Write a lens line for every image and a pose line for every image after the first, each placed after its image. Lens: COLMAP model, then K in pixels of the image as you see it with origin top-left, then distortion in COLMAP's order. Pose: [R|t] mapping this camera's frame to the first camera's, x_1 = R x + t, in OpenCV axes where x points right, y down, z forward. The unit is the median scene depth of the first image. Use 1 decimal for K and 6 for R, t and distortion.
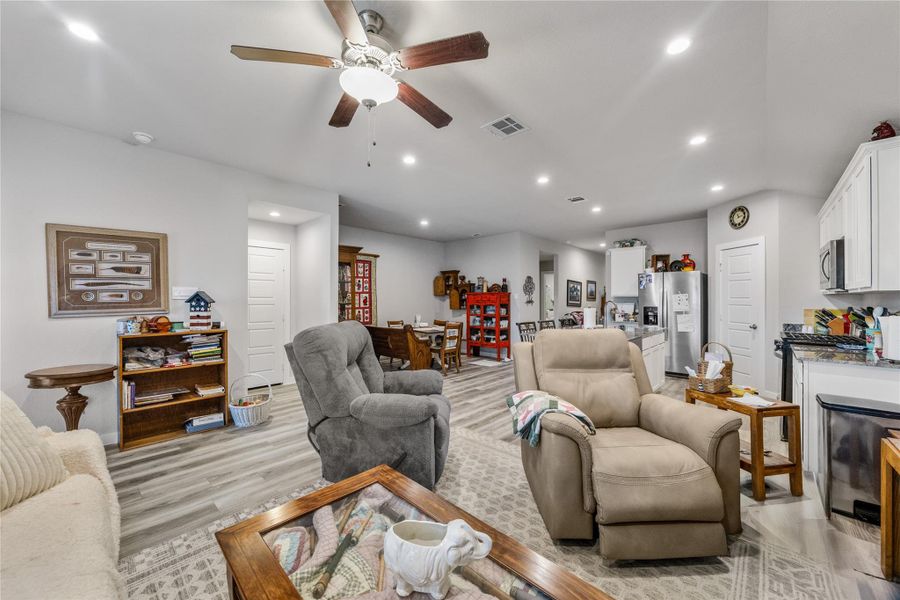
lens RADIAL K [[341.9, 0, 453.8], [0, 341.9, 302.5], [0, 0, 1]] dist [-0.005690, 0.000028]
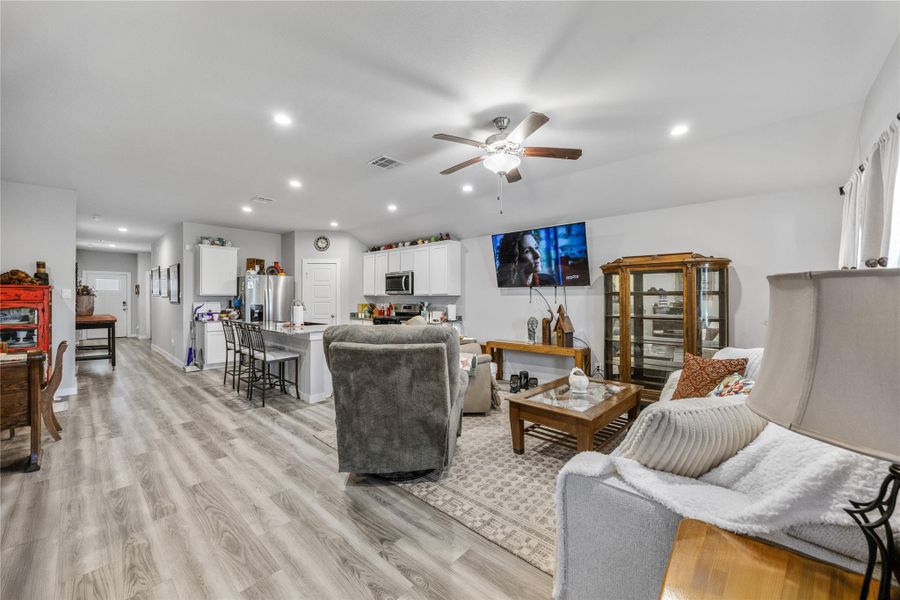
lens RADIAL K [[341.9, 0, 447.5], [0, 341.9, 297.1], [0, 0, 1]] dist [-0.005690, 0.000028]
pose [[0.005020, 0.004710, 0.999976, -0.458472], [0.007567, 0.999960, -0.004747, -0.002761], [-0.999959, 0.007591, 0.004984, 0.311912]]
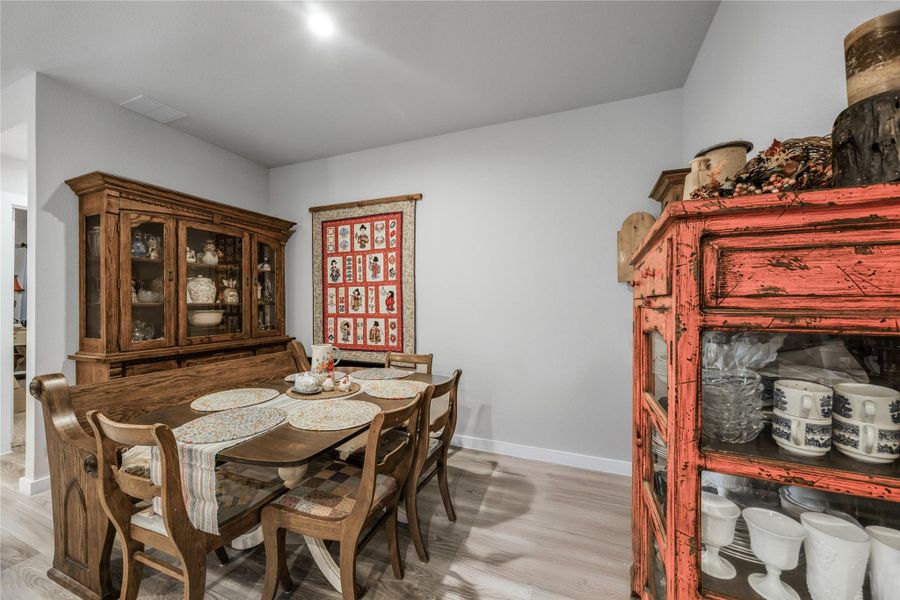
lens RADIAL K [[341.9, 0, 449.8], [0, 341.9, 303.8], [0, 0, 1]] dist [-0.005690, 0.000028]
pose [[0.344230, 0.003980, -0.938877, 0.200175], [-0.011793, 0.999930, -0.000085, -0.001749], [0.938811, 0.011101, 0.344253, 0.921418]]
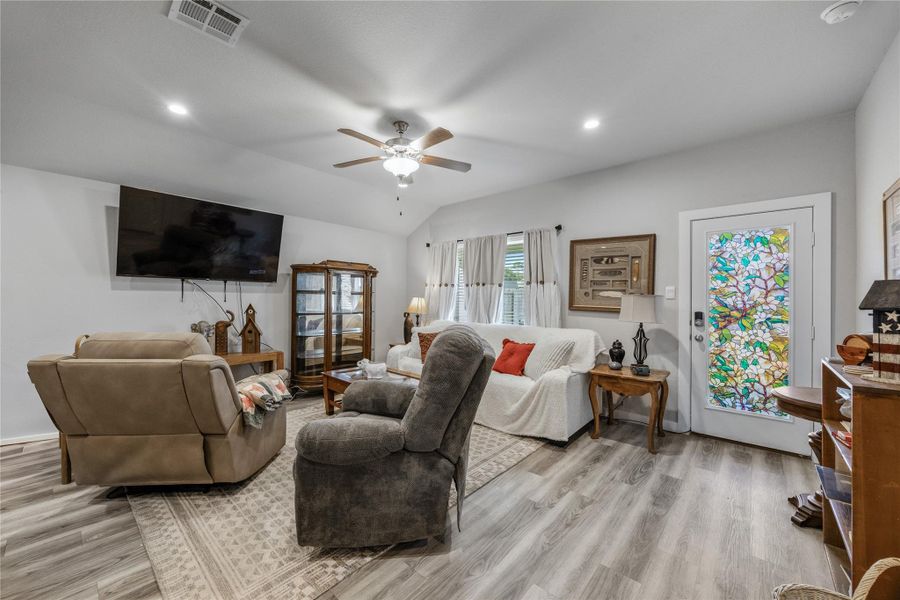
lens RADIAL K [[341.9, 0, 453.9], [0, 341.9, 299.6], [0, 0, 1]] dist [-0.005690, 0.000028]
pose [[-0.999854, -0.008170, -0.015024, -0.119729], [-0.008356, 0.999889, 0.012320, -0.005860], [0.014922, 0.012444, -0.999811, 0.660978]]
